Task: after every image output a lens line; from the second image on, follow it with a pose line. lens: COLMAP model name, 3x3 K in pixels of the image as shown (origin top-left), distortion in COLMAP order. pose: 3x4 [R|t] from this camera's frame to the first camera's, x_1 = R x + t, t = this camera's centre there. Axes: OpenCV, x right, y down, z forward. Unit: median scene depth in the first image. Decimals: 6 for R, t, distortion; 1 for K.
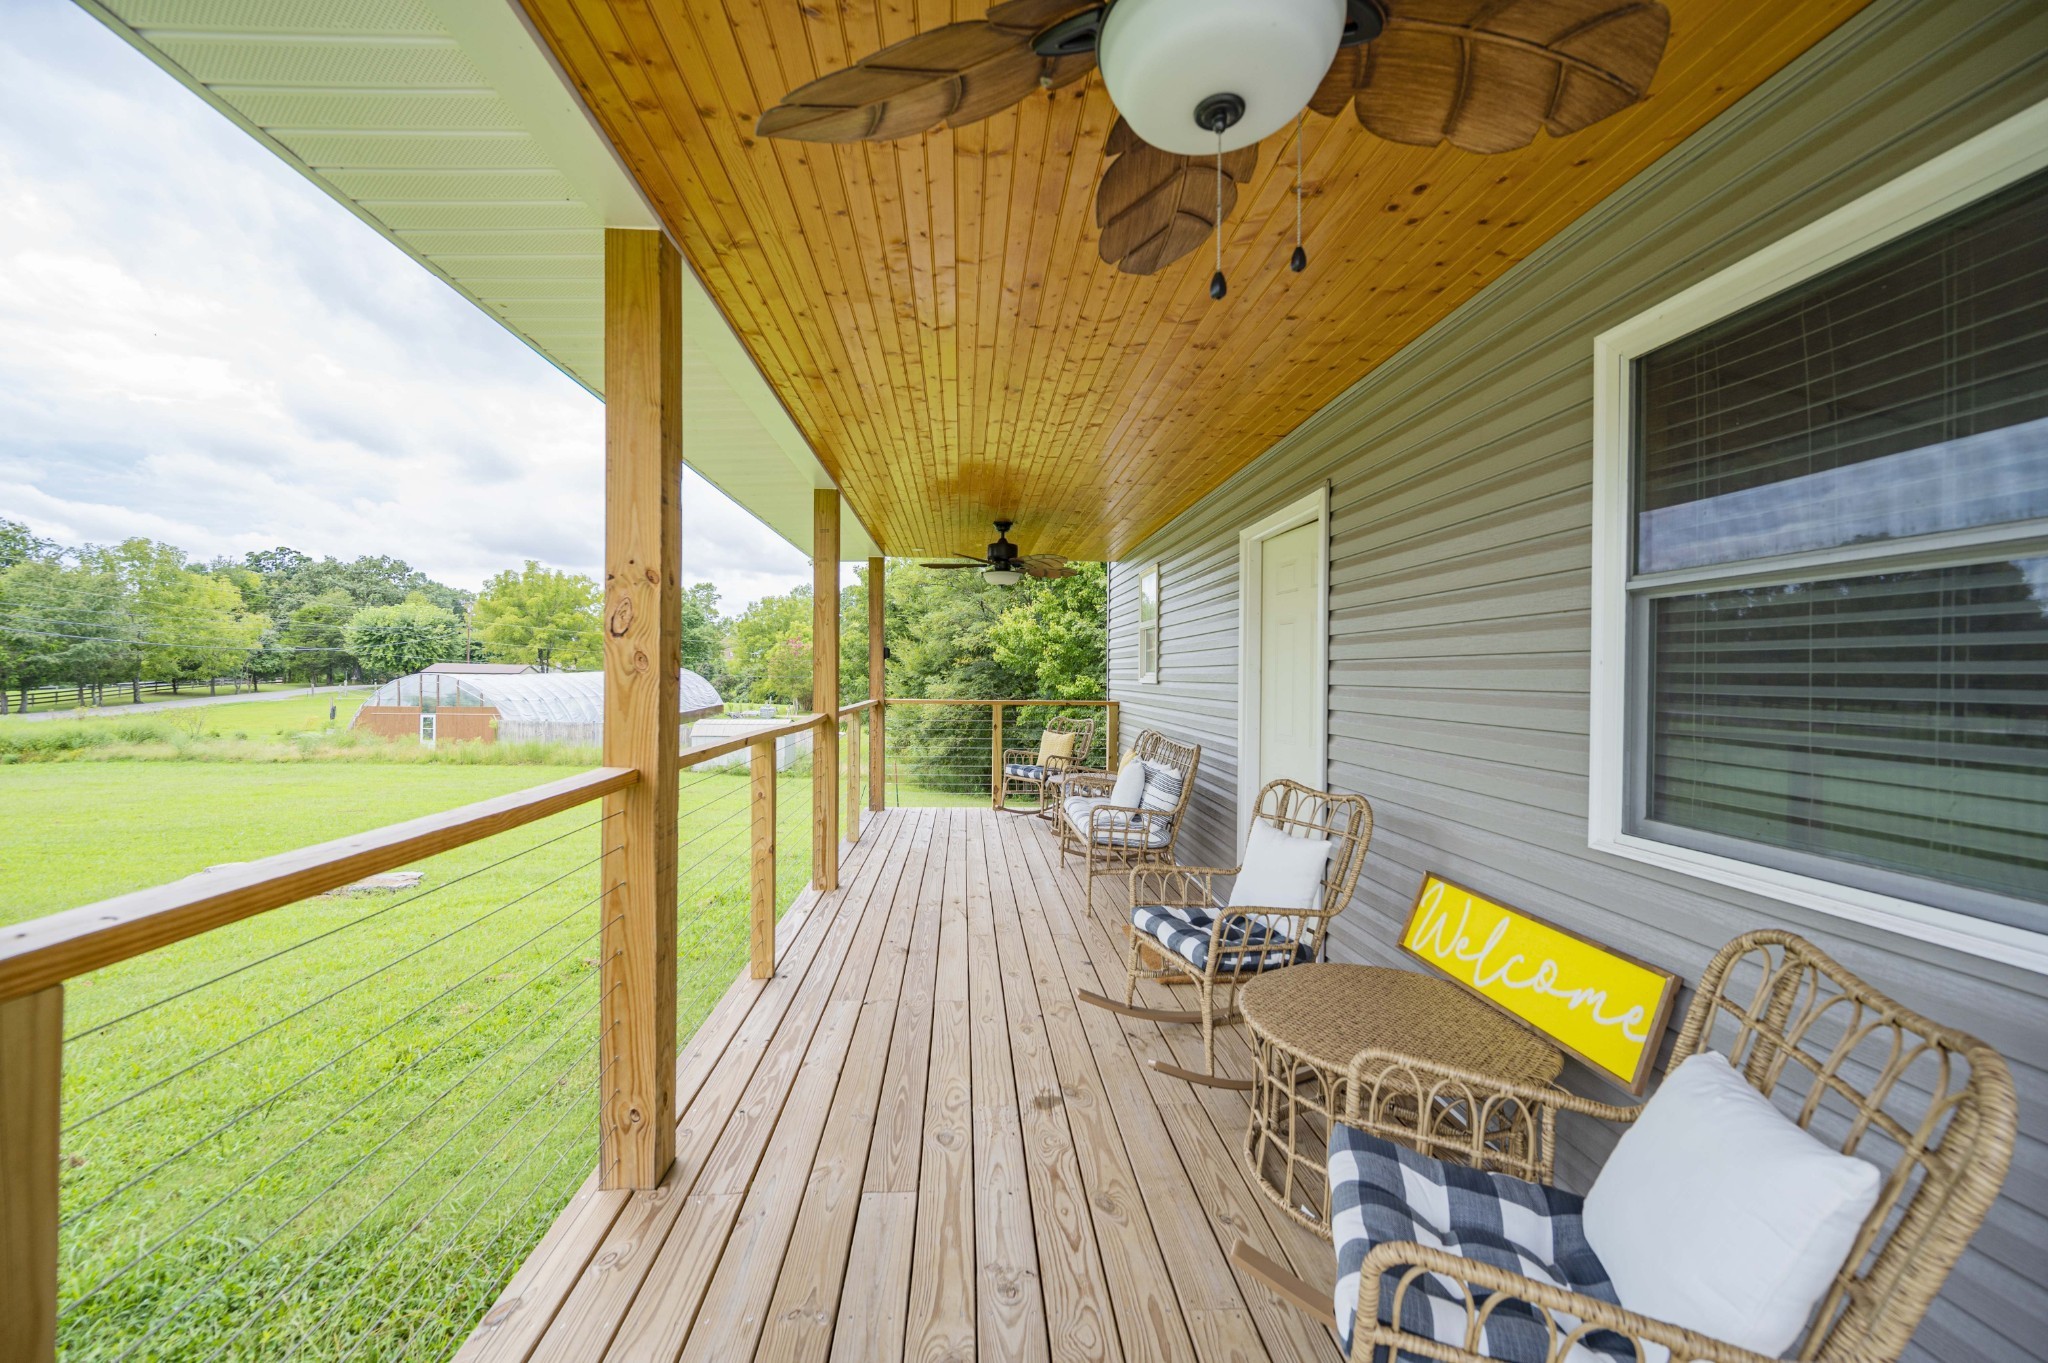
lens RADIAL K [[848.6, 0, 1053.2], [0, 848.6, 657.2], [0, 0, 1]] dist [-0.000603, 0.000060]
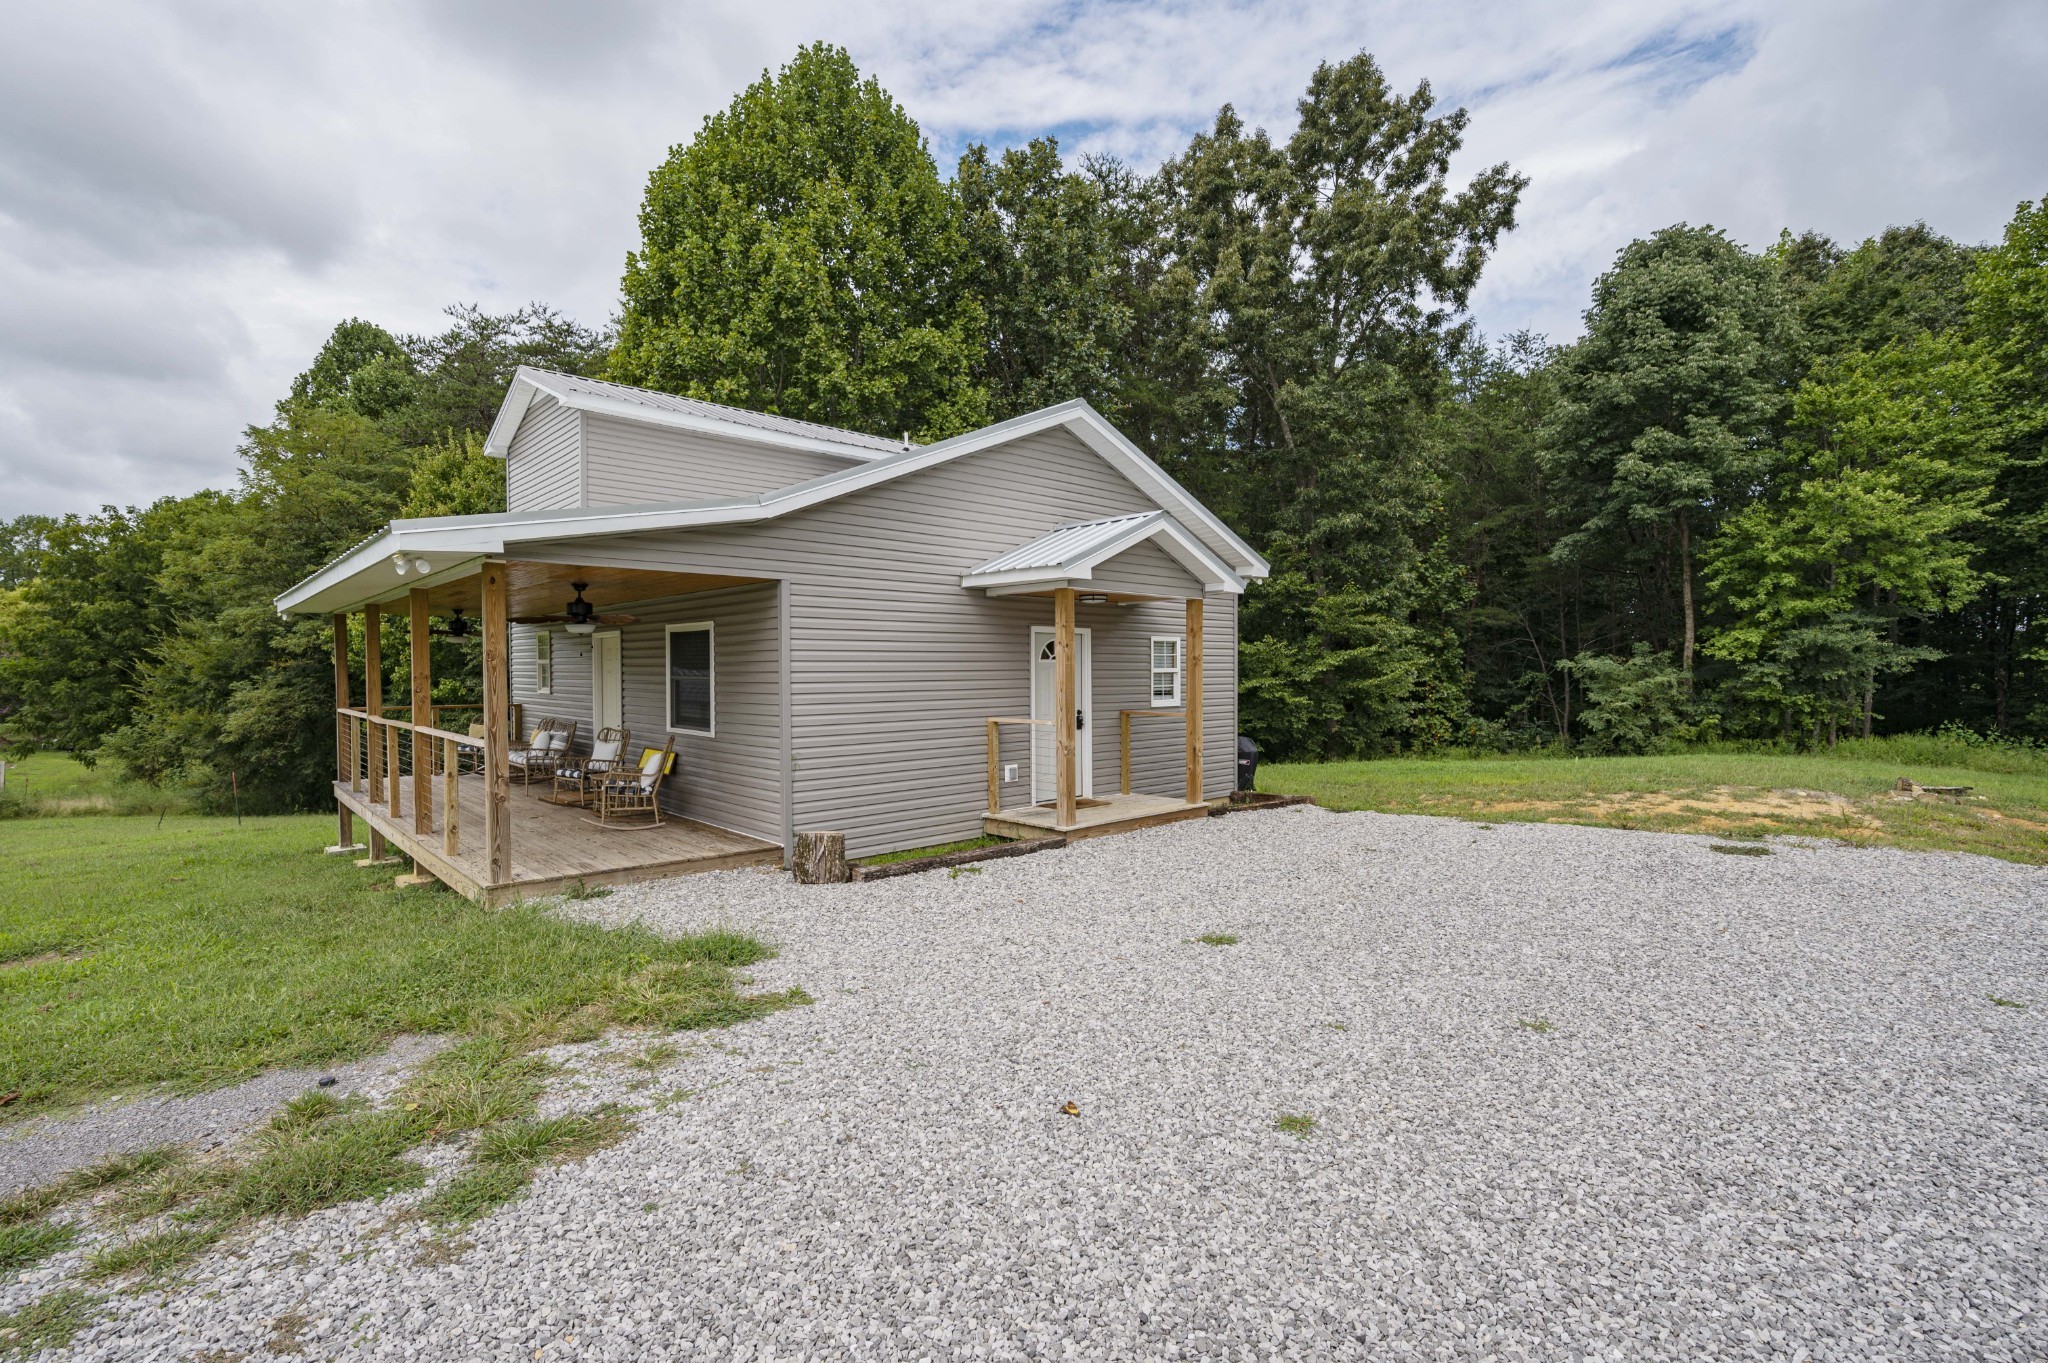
lens RADIAL K [[848.6, 0, 1053.2], [0, 848.6, 657.2], [0, 0, 1]] dist [-0.000603, 0.000060]
pose [[0.776336, 0.003527, 0.630310, -0.041362], [-0.007693, 0.999963, 0.003880, -0.013794], [-0.630273, -0.007862, 0.776334, -0.239457]]
